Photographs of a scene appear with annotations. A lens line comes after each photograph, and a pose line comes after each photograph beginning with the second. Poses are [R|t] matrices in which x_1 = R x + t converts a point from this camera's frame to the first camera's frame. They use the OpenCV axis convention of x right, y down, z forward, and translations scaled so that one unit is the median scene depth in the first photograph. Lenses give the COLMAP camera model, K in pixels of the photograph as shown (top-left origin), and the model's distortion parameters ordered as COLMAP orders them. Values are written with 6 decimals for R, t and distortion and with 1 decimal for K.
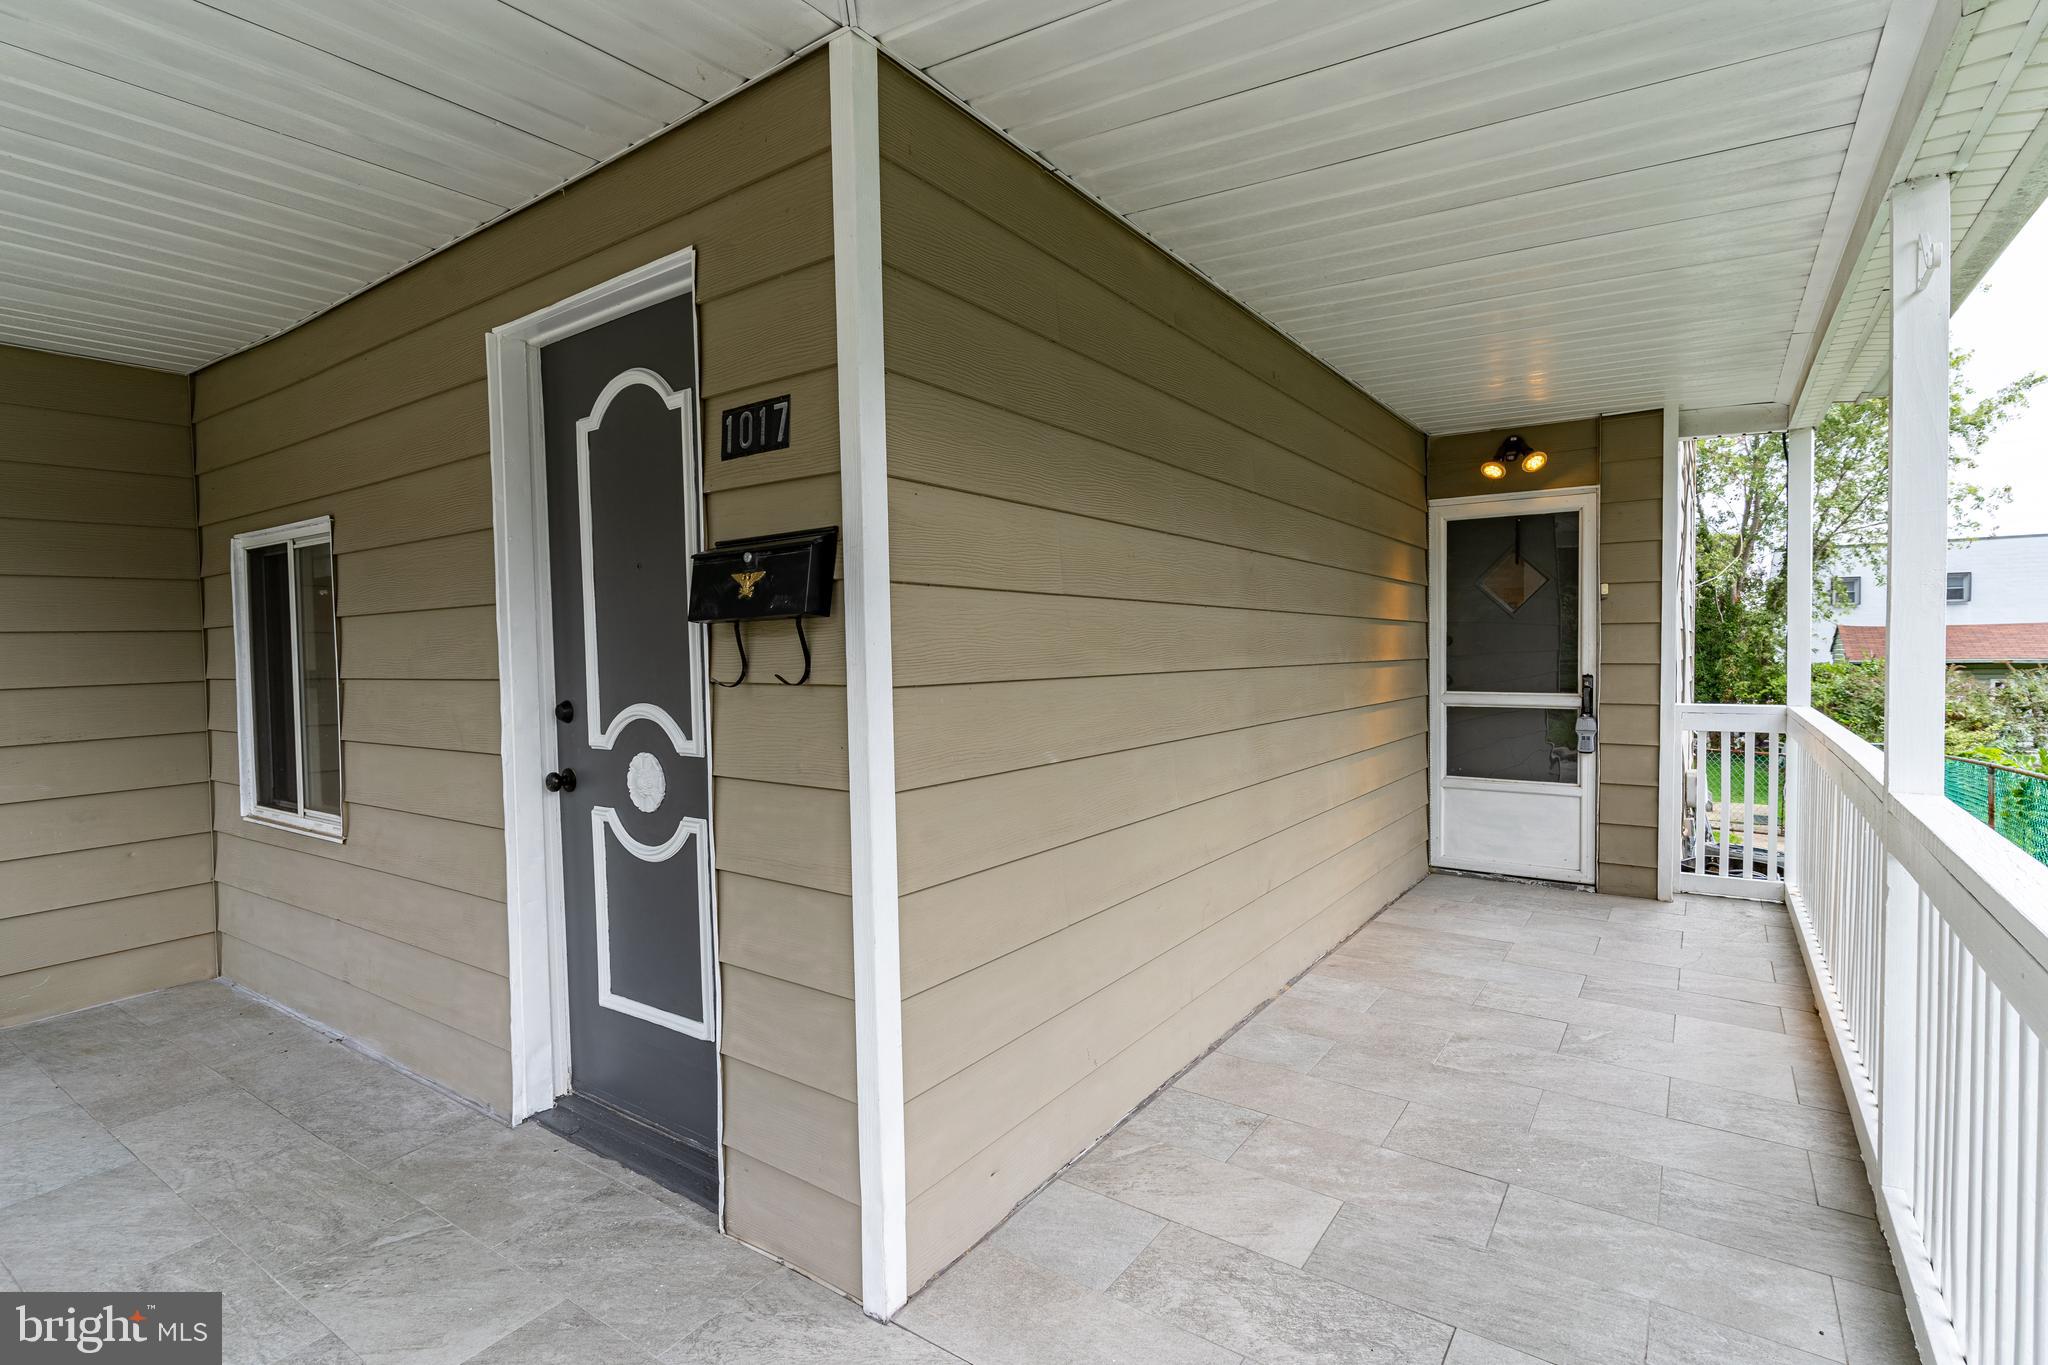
lens RADIAL K [[974.0, 0, 1037.2], [0, 974.0, 674.4], [0, 0, 1]] dist [0.003401, -0.002166]
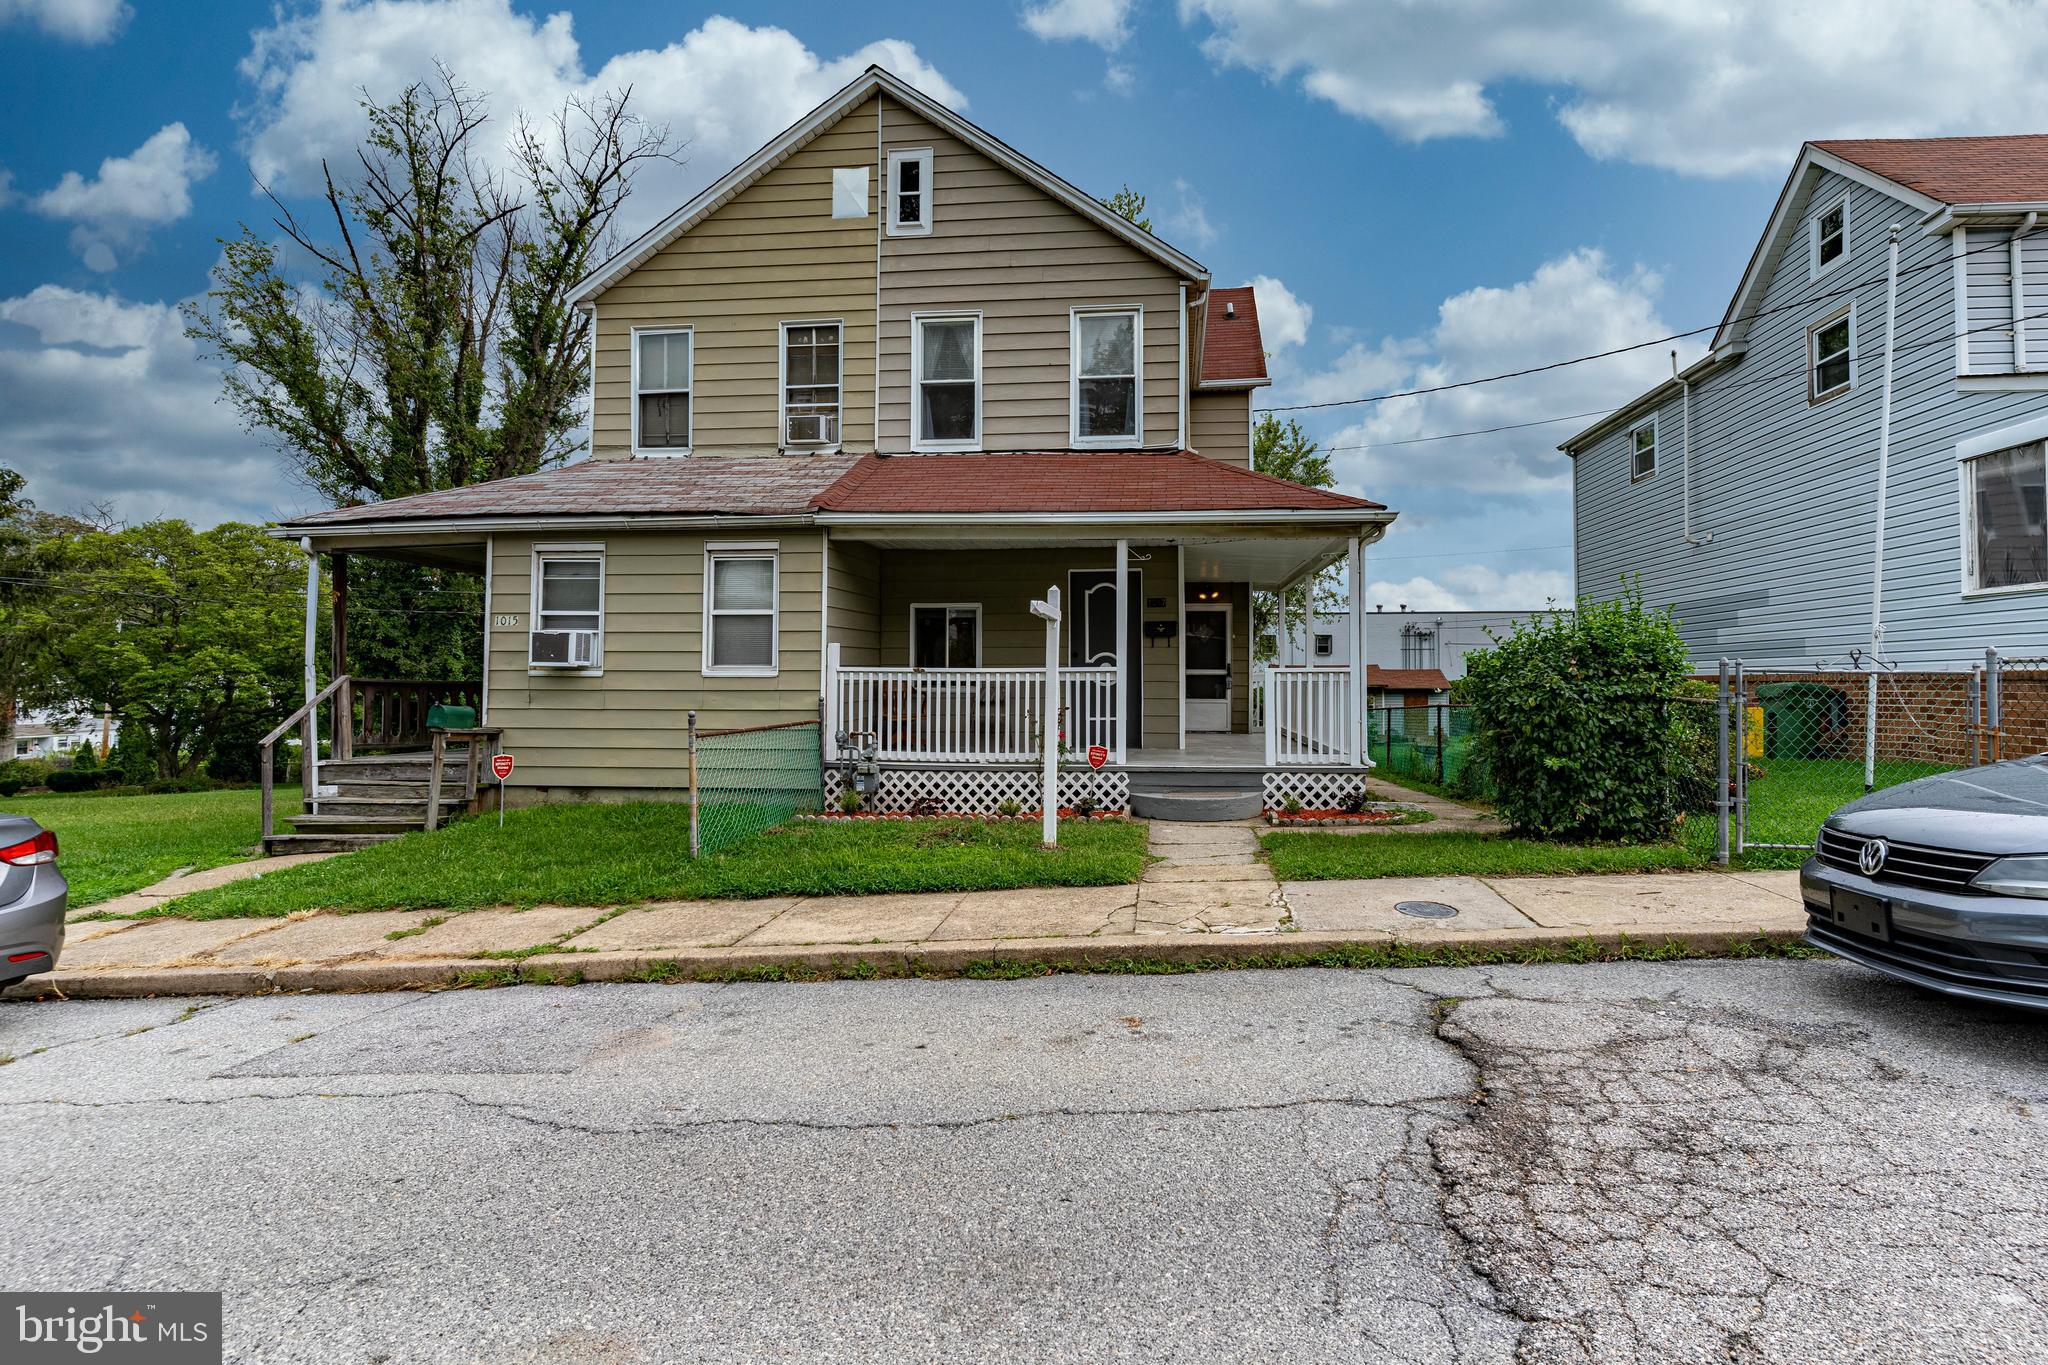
lens RADIAL K [[974.0, 0, 1031.4], [0, 974.0, 675.2], [0, 0, 1]] dist [0.003401, -0.002166]
pose [[0.895145, 0.022308, 0.445216, -1.450978], [-0.007961, 0.999388, -0.034069, 0.155071], [-0.445704, 0.026953, 0.894775, -1.574816]]
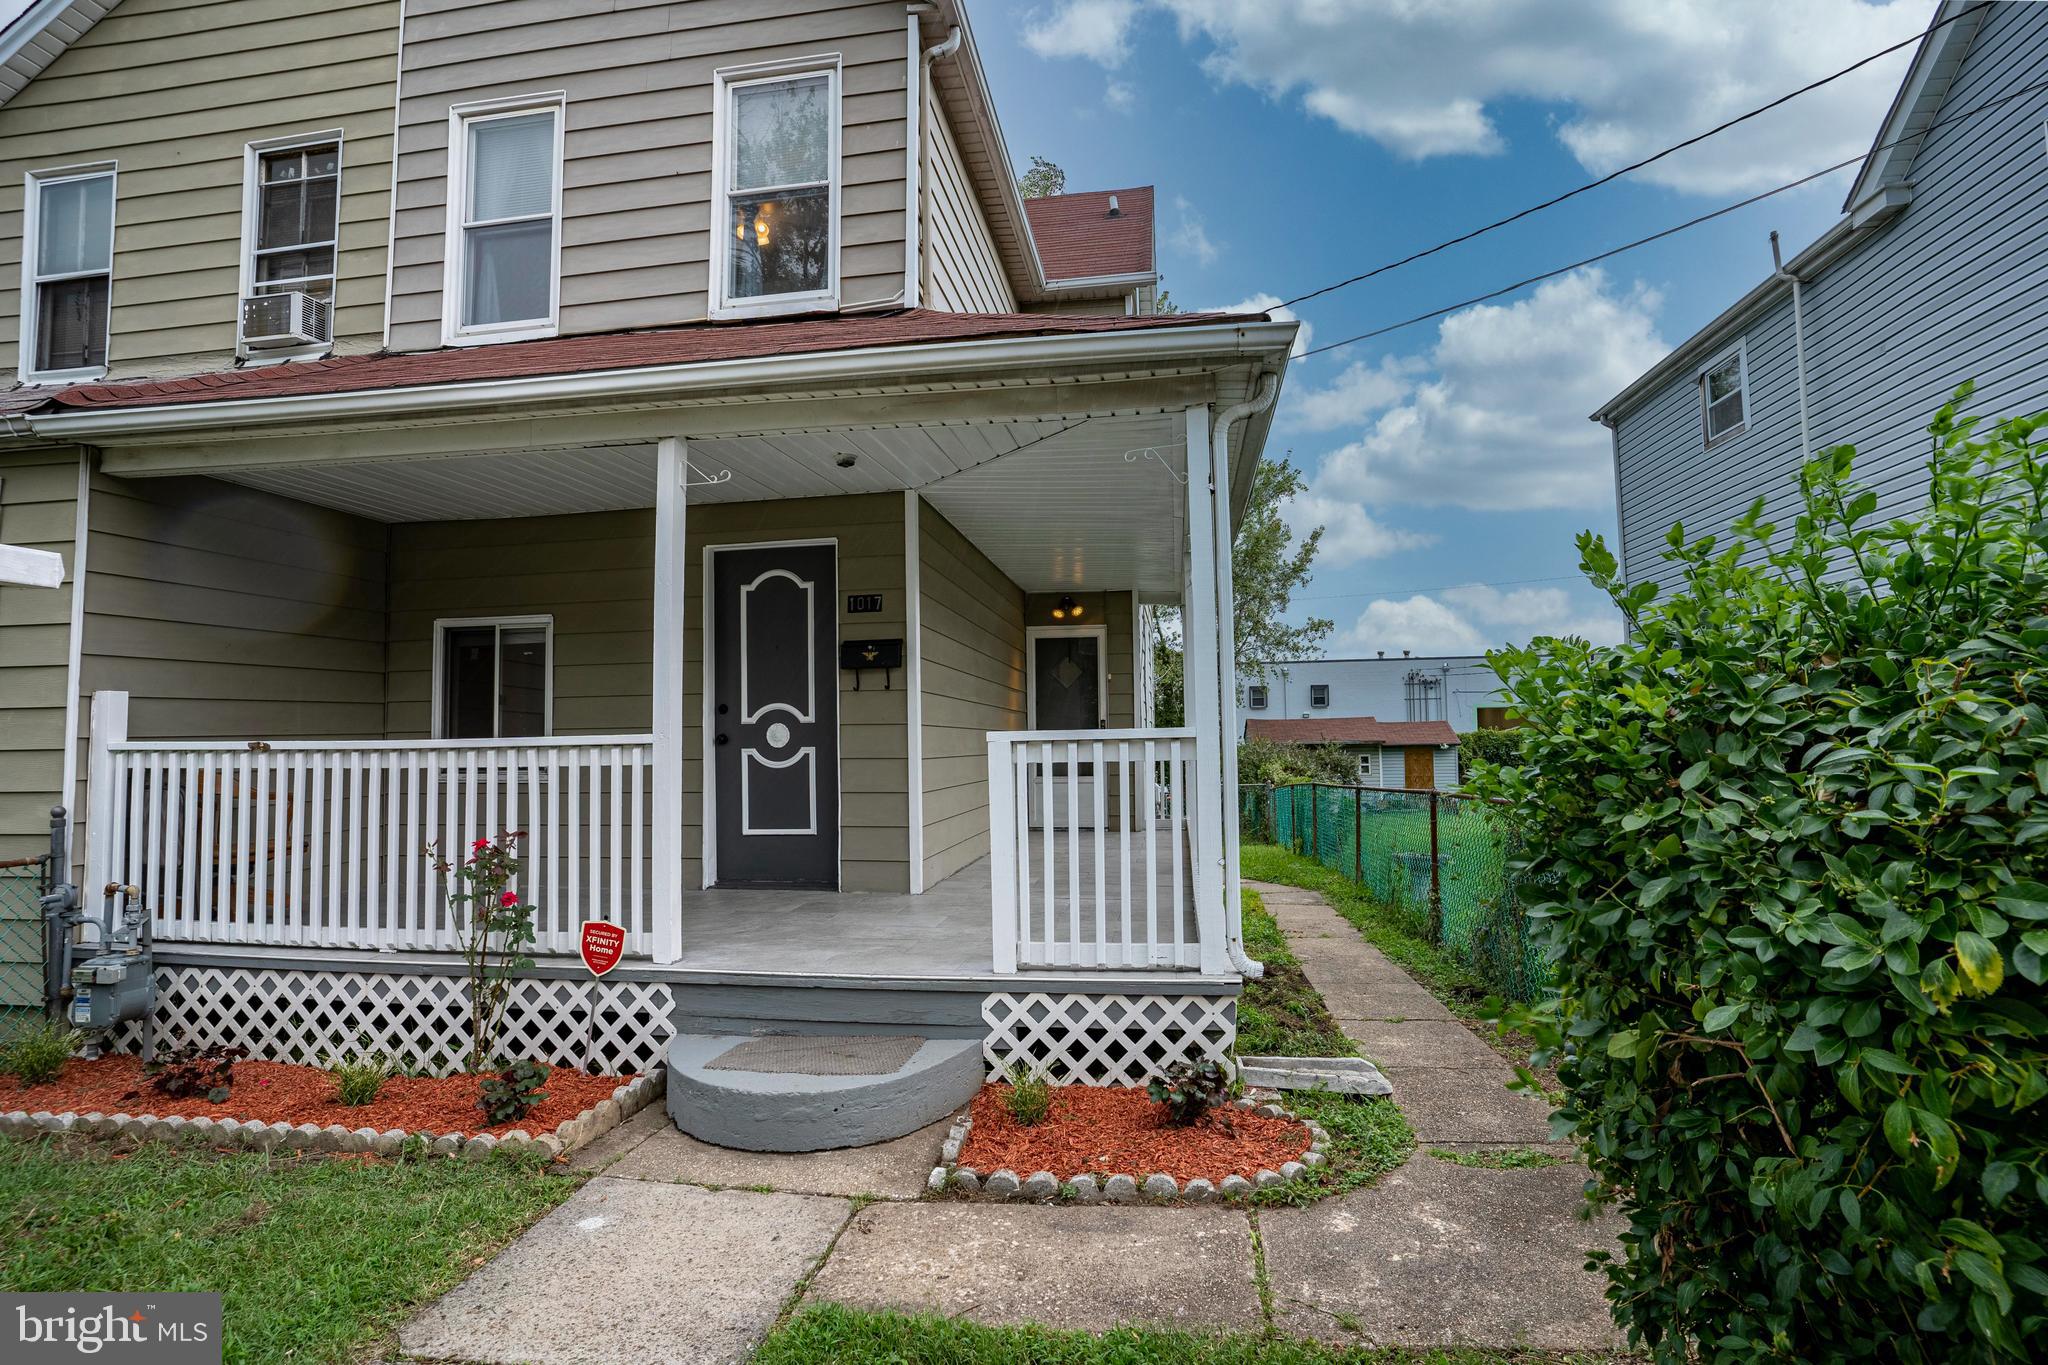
lens RADIAL K [[974.0, 0, 1005.6], [0, 974.0, 681.9], [0, 0, 1]] dist [0.003401, -0.002166]
pose [[0.908696, 0.025788, 0.416661, -0.465324], [0.012281, 0.996007, -0.088428, 0.103084], [-0.417278, 0.085472, 0.904751, -0.753281]]
